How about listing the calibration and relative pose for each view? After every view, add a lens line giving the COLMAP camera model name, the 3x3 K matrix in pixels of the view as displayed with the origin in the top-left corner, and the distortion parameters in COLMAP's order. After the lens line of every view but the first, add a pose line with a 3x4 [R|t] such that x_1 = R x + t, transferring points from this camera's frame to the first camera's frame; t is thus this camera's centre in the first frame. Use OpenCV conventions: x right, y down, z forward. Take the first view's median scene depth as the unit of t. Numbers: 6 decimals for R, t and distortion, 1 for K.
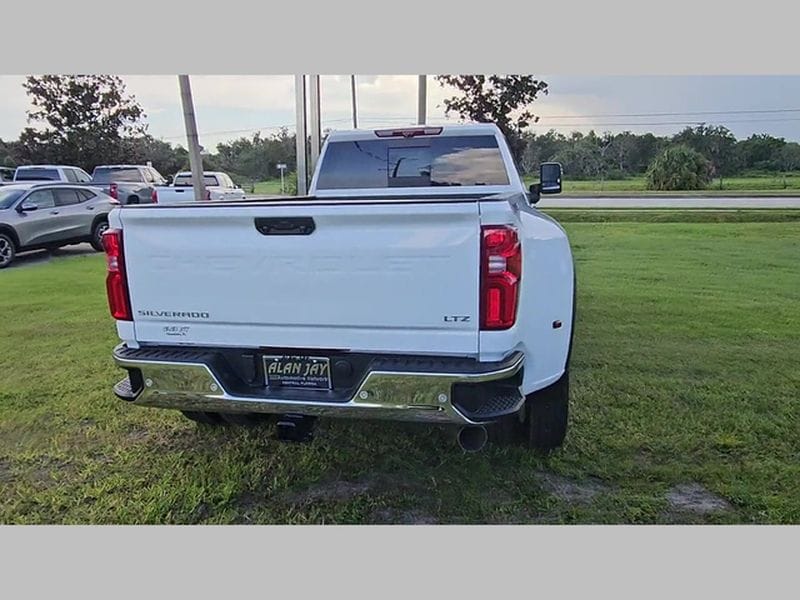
lens RADIAL K [[605.2, 0, 395.0], [0, 605.2, 295.0], [0, 0, 1]] dist [0.004685, 0.000567]
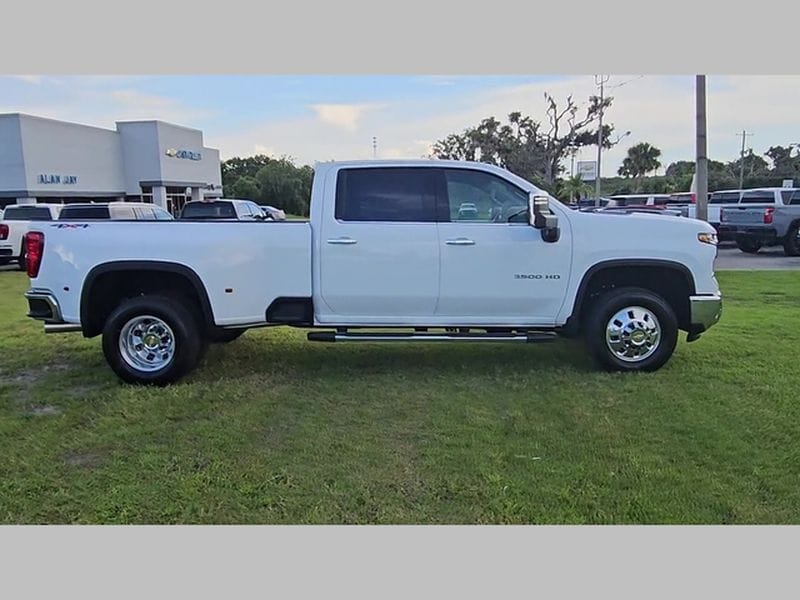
lens RADIAL K [[605.2, 0, 400.4], [0, 605.2, 302.2], [0, 0, 1]] dist [0.004685, 0.000567]
pose [[0.208786, 0.162214, -0.964414, 1.349541], [-0.180840, 0.975545, 0.124936, -0.195506], [0.961096, 0.148320, 0.233015, 0.913196]]
